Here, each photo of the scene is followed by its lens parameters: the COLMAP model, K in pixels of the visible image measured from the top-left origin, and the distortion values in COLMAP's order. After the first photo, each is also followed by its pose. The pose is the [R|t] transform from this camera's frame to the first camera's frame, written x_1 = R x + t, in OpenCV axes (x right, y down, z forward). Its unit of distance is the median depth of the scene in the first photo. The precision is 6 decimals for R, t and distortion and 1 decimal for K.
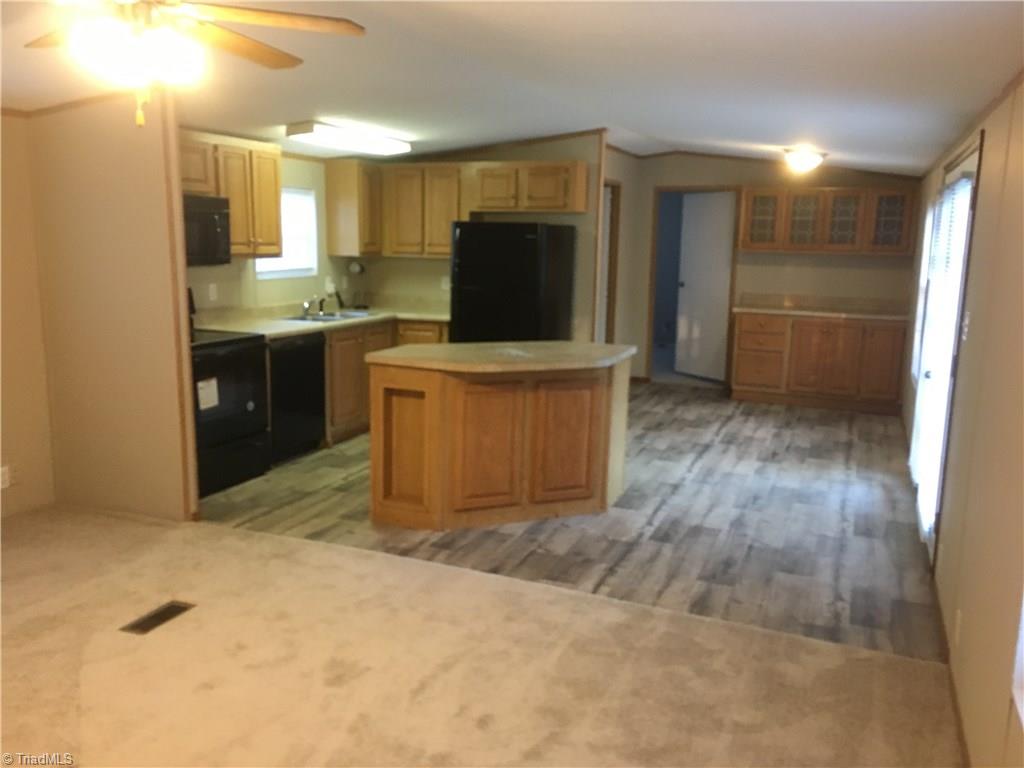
lens RADIAL K [[868.8, 0, 524.1], [0, 868.8, 383.8], [0, 0, 1]] dist [0.073680, -0.001709]
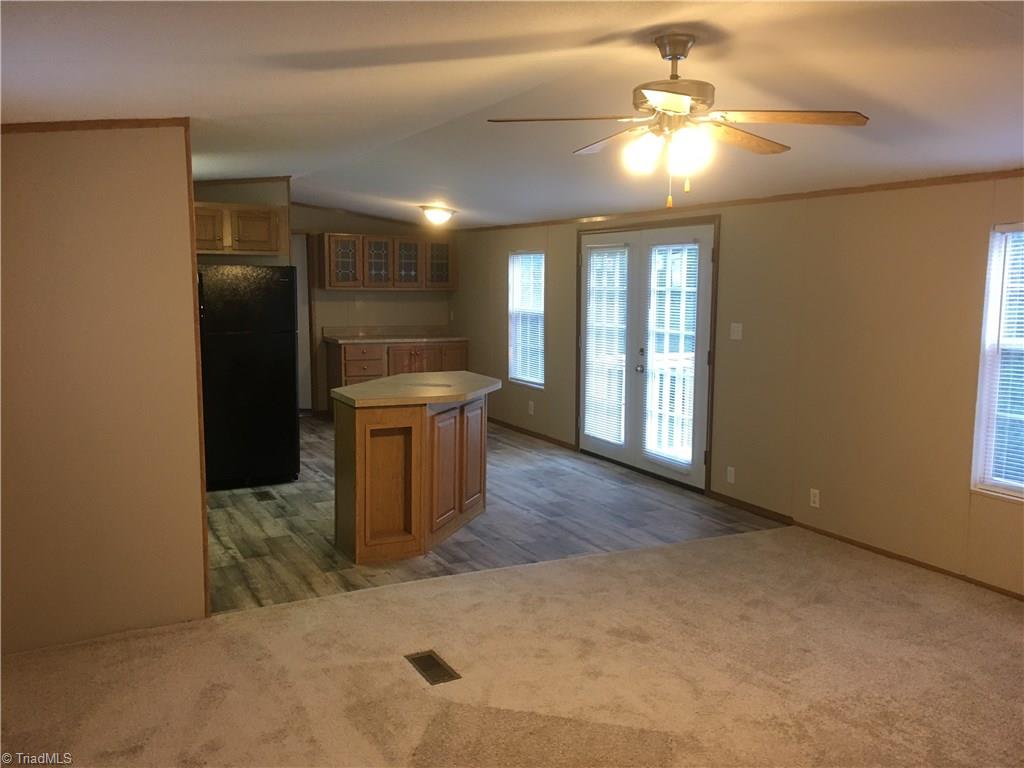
lens RADIAL K [[868.8, 0, 524.1], [0, 868.8, 383.8], [0, 0, 1]] dist [0.073680, -0.001709]
pose [[0.655250, -0.109932, 0.747370, -0.798294], [0.138480, 0.990069, 0.024220, -0.048491], [-0.742611, 0.087626, 0.663966, 0.175104]]
